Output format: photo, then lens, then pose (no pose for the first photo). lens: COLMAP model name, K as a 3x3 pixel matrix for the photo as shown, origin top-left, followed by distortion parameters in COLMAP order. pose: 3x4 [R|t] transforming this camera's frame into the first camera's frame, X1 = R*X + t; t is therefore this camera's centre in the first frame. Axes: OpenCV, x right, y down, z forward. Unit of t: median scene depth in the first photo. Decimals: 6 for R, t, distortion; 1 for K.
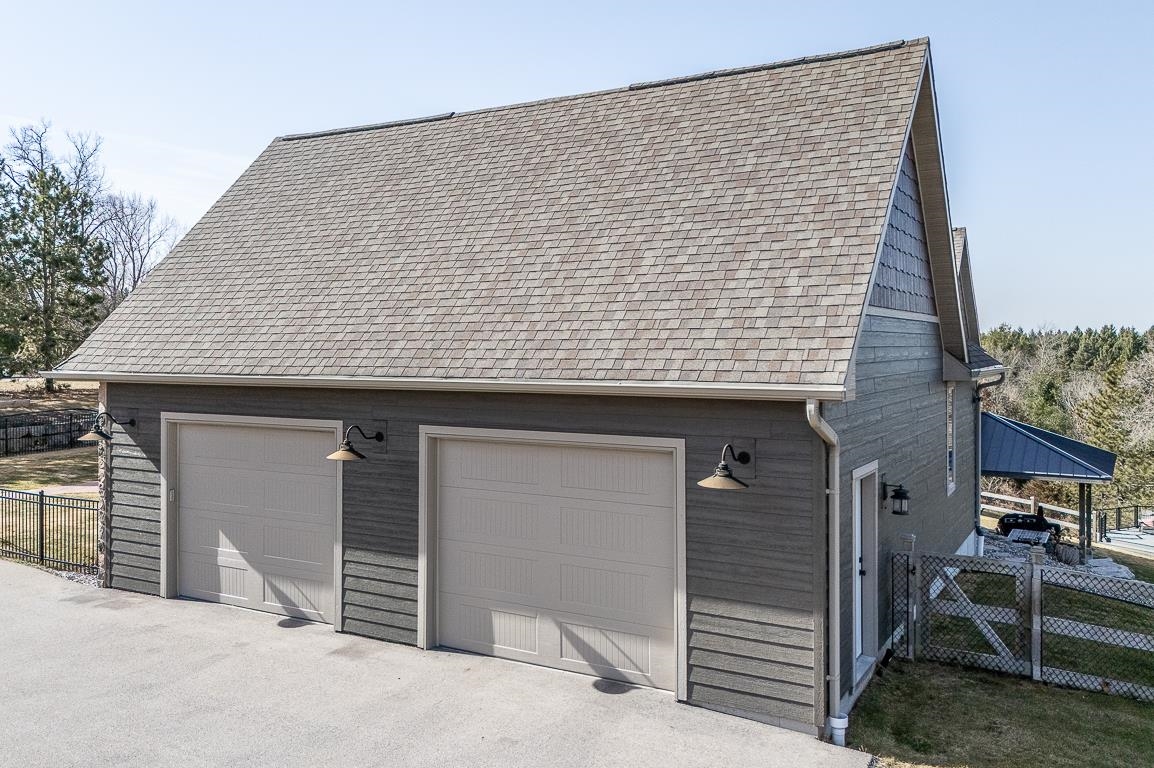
lens RADIAL K [[885.3, 0, 568.2], [0, 885.3, 386.1], [0, 0, 1]] dist [0.063911, -0.065662]
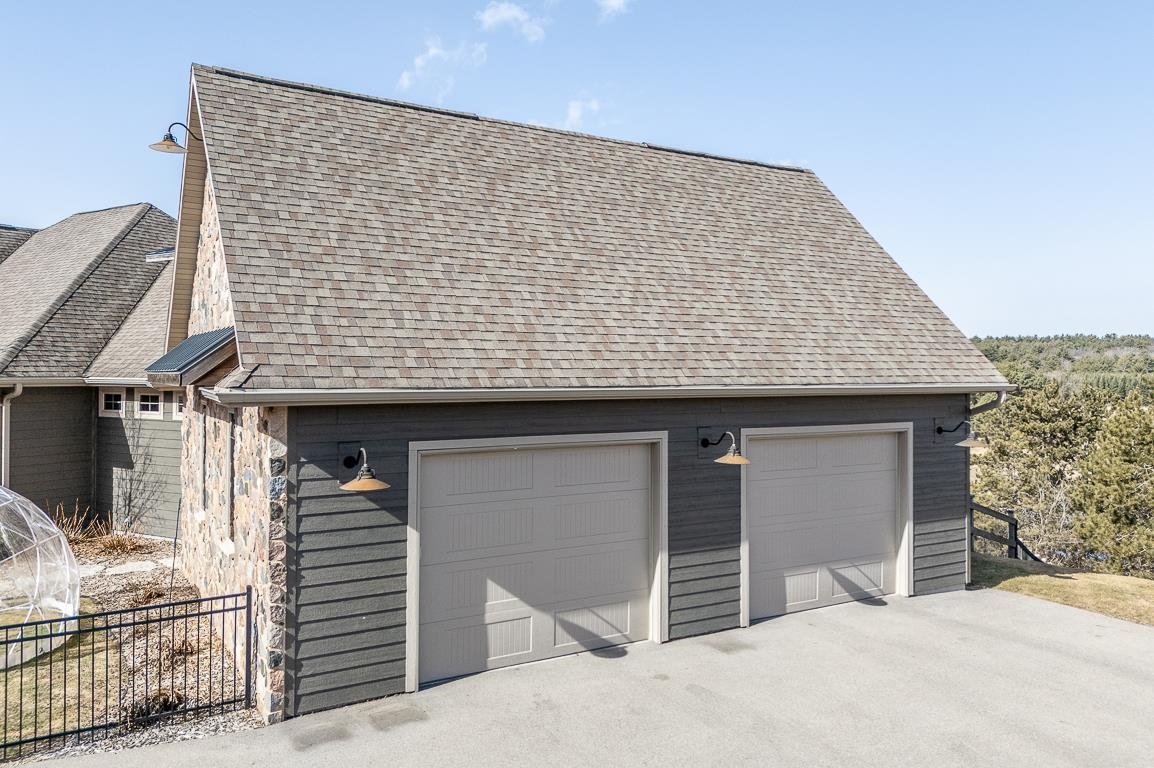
lens RADIAL K [[812.3, 0, 564.7], [0, 812.3, 377.8], [0, 0, 1]] dist [0.043864, -0.004518]
pose [[0.534883, -0.014409, 0.844803, -1.092580], [0.026345, 0.999653, 0.000370, -0.024788], [-0.844515, 0.022059, 0.535077, 0.599473]]
